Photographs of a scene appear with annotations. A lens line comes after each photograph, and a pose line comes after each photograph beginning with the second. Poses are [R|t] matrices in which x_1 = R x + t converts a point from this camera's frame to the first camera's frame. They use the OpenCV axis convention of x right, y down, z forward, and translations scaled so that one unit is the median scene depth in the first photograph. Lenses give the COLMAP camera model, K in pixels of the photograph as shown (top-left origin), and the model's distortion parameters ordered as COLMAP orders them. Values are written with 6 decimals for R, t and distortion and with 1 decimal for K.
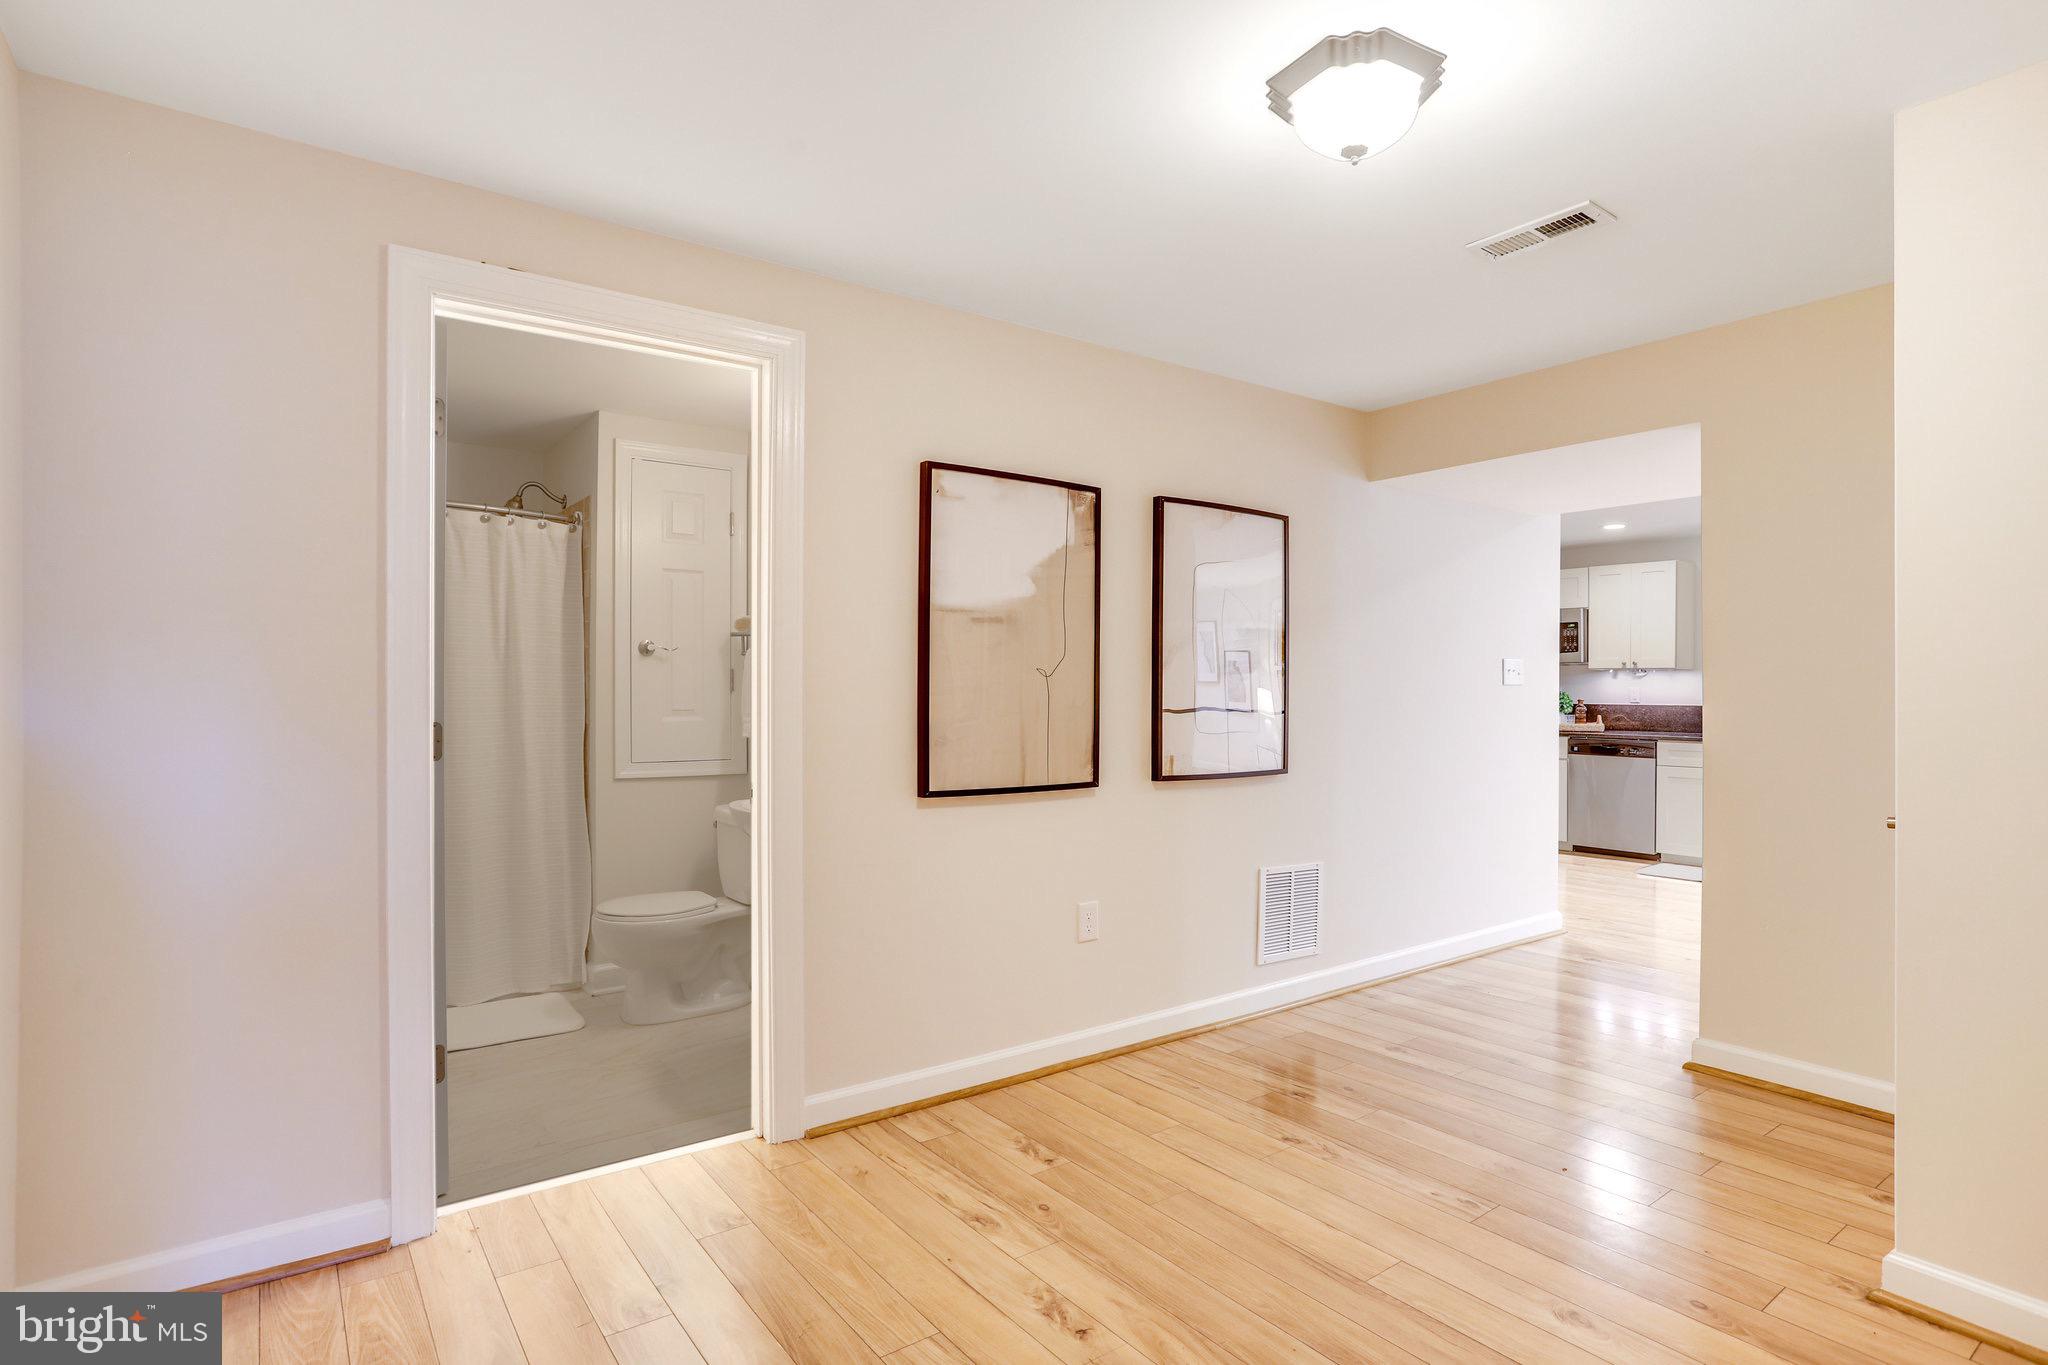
lens RADIAL K [[1048.1, 0, 1026.1], [0, 1048.1, 671.4], [0, 0, 1]] dist [-0.061109, 0.033997]
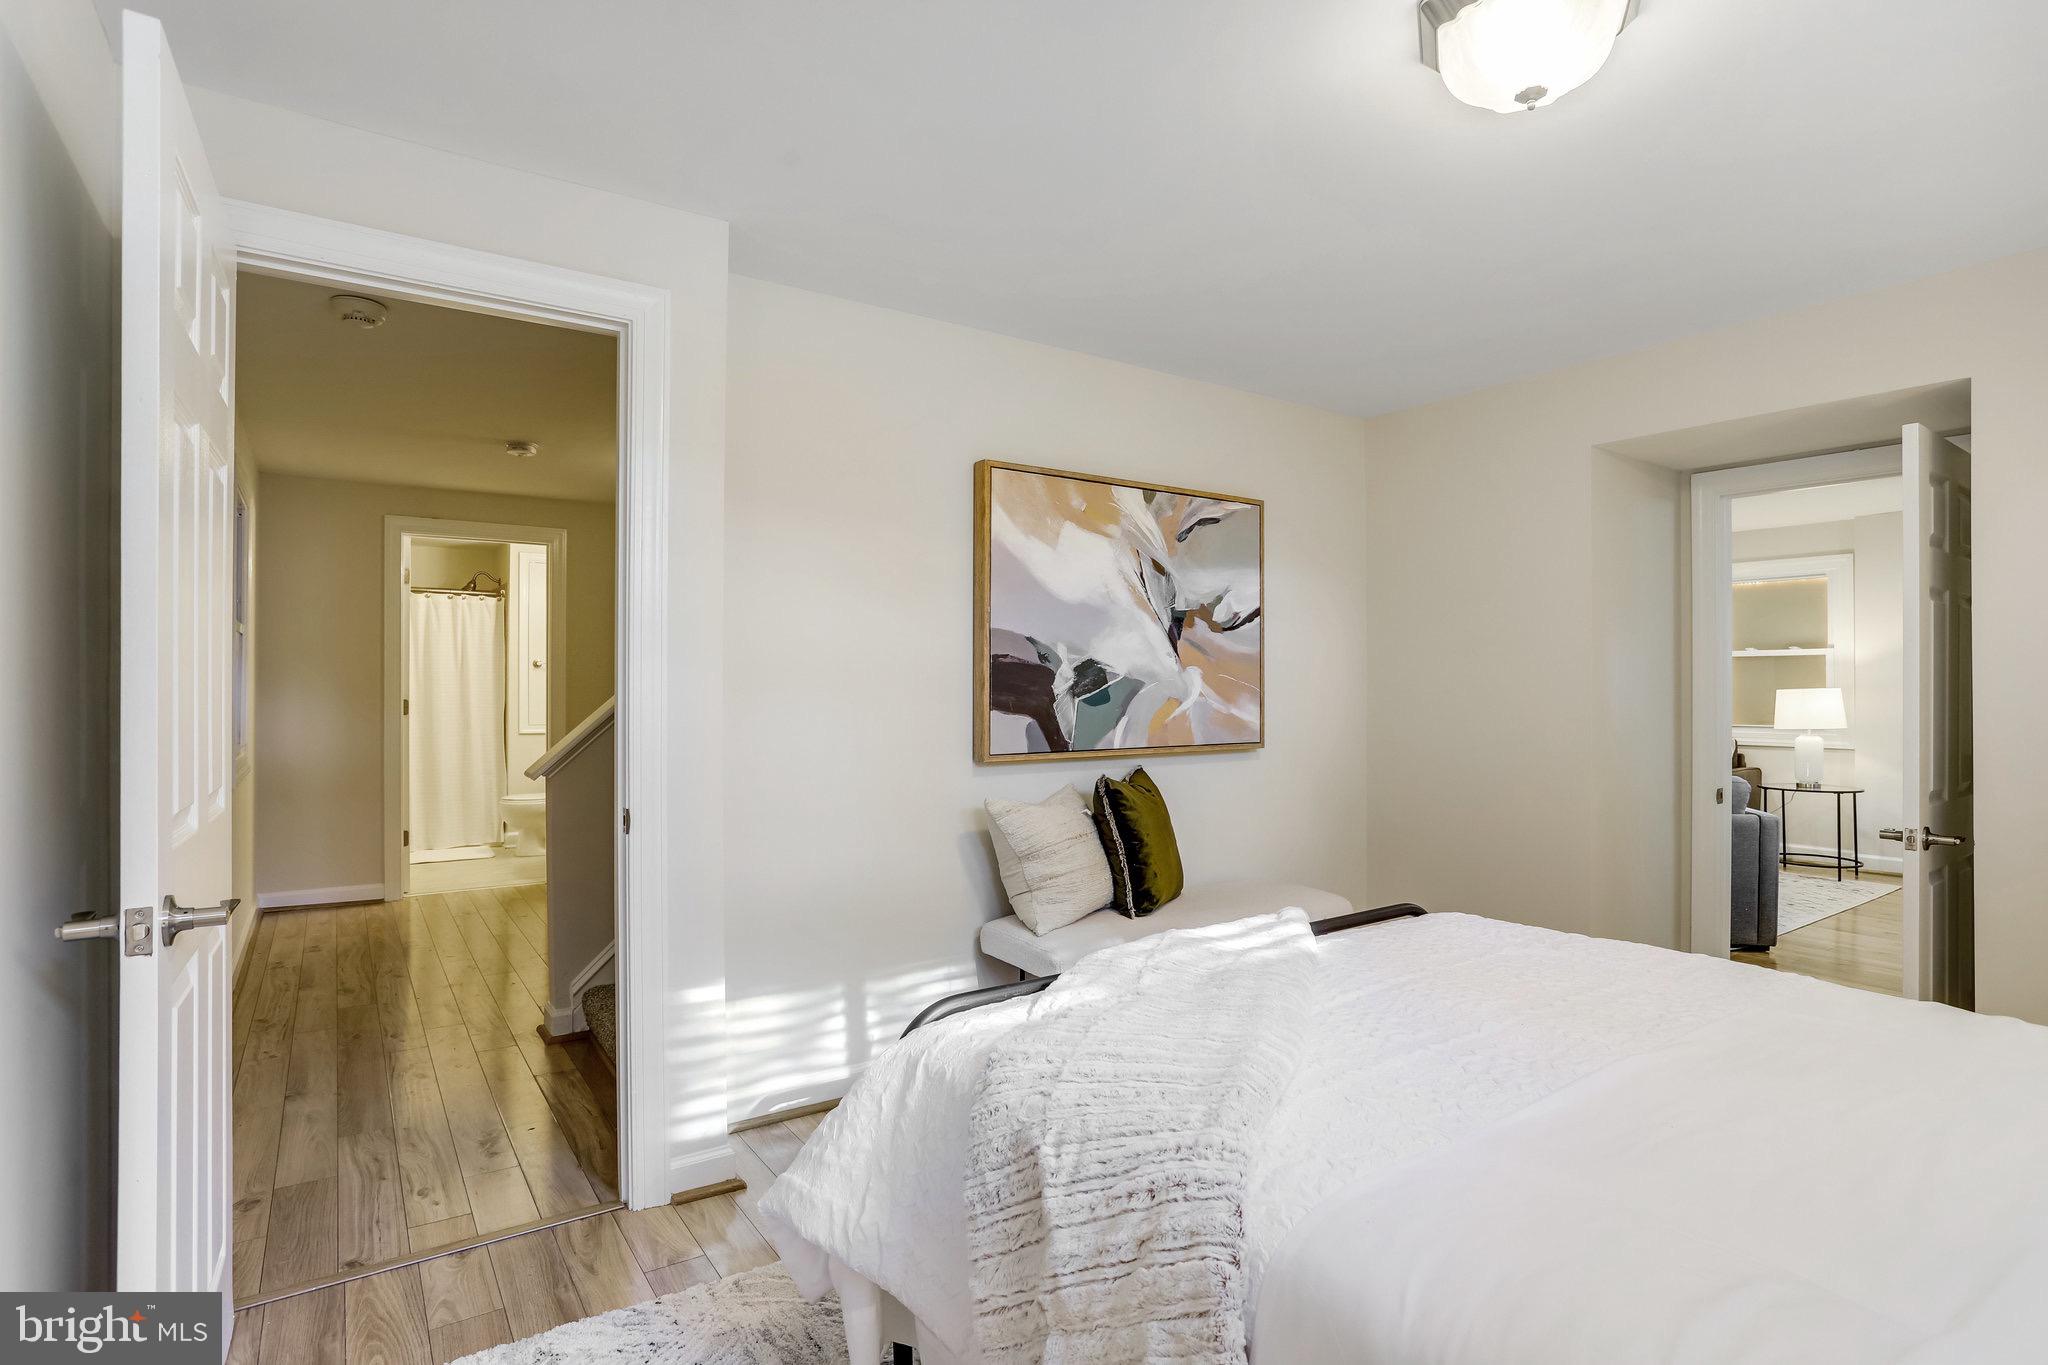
lens RADIAL K [[1048.1, 0, 1026.1], [0, 1048.1, 671.4], [0, 0, 1]] dist [-0.061109, 0.033997]
pose [[0.998737, 0.005409, -0.049952, 0.610184], [-0.005342, 0.999985, 0.001478, -0.016581], [0.049959, -0.001209, 0.998751, -0.820959]]
